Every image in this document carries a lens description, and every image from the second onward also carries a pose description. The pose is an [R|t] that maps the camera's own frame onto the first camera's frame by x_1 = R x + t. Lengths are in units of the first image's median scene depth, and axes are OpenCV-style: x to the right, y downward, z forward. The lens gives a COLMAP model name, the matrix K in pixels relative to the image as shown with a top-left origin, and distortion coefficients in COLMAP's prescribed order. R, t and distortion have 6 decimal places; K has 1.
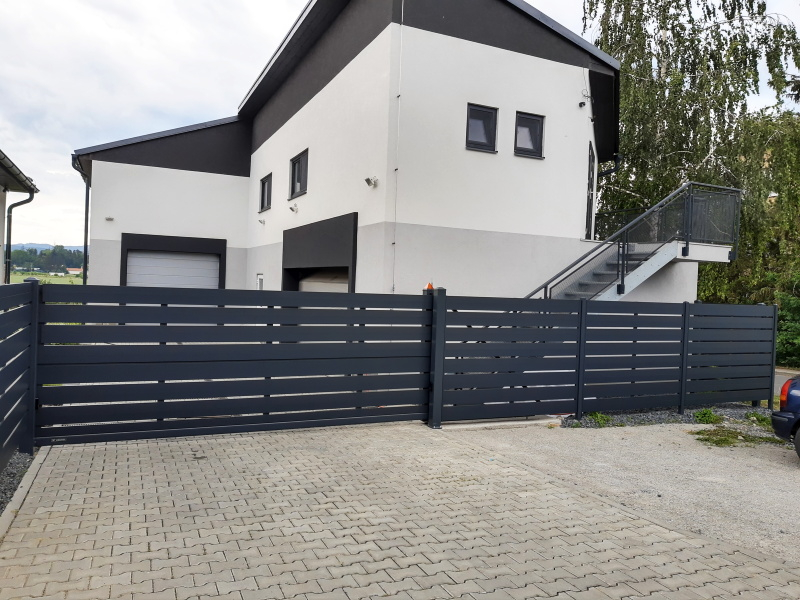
lens RADIAL K [[596.0, 0, 400.0], [0, 596.0, 300.0], [0, 0, 1]] dist [0.013723, -0.029895]
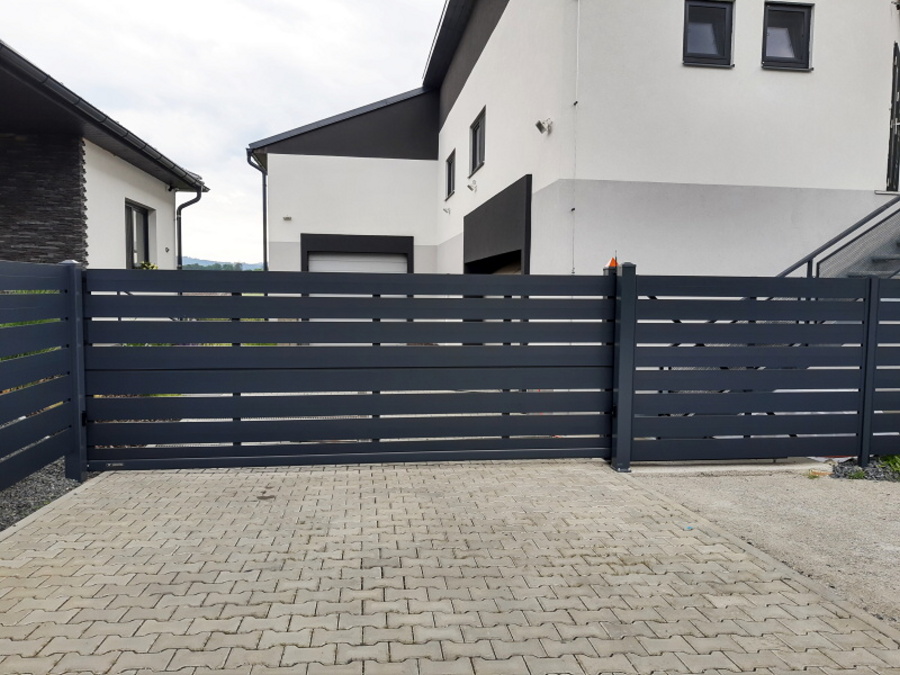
lens RADIAL K [[669.4, 0, 451.1], [0, 669.4, 345.3], [0, 0, 1]] dist [0.013588, -0.035943]
pose [[0.957407, -0.005662, -0.288687, 0.093801], [0.019571, 0.998781, 0.045316, 0.033195], [0.288078, -0.049036, 0.956351, 0.216266]]
